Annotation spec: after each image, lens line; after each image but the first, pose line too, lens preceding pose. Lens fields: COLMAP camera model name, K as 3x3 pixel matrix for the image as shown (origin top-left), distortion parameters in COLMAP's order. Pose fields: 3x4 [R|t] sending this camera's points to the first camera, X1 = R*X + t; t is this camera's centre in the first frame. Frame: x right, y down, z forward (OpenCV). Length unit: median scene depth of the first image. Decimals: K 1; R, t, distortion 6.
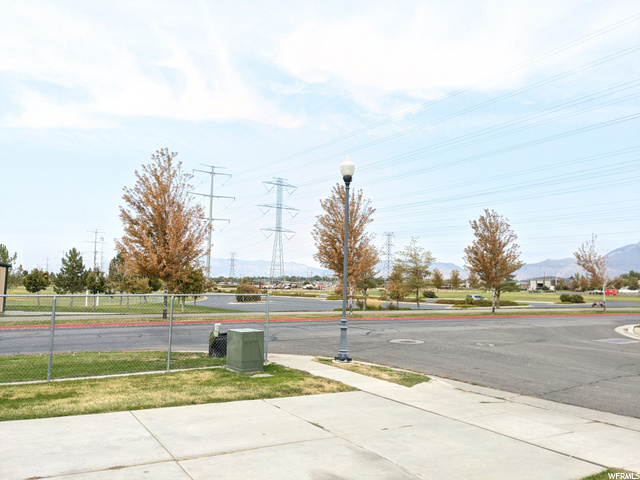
lens RADIAL K [[506.5, 0, 320.5], [0, 506.5, 247.0], [0, 0, 1]] dist [0.082751, -0.113938]
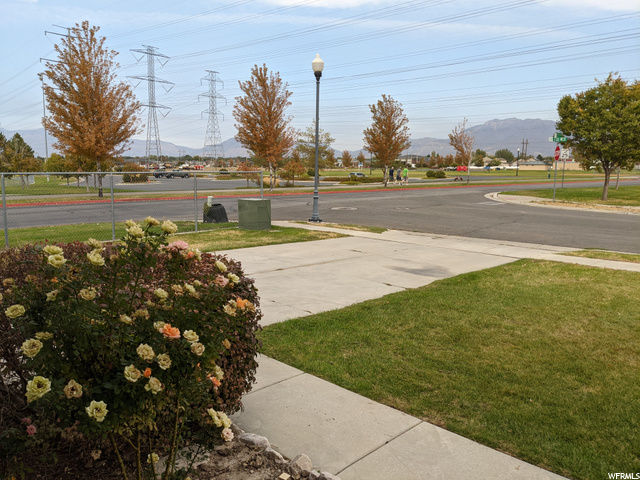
lens RADIAL K [[506.5, 0, 320.5], [0, 506.5, 247.0], [0, 0, 1]] dist [0.082751, -0.113938]
pose [[0.967464, -0.048554, 0.248307, -0.104145], [-0.010649, 0.972729, 0.231699, -0.006213], [-0.252786, -0.226804, 0.940563, -0.095298]]
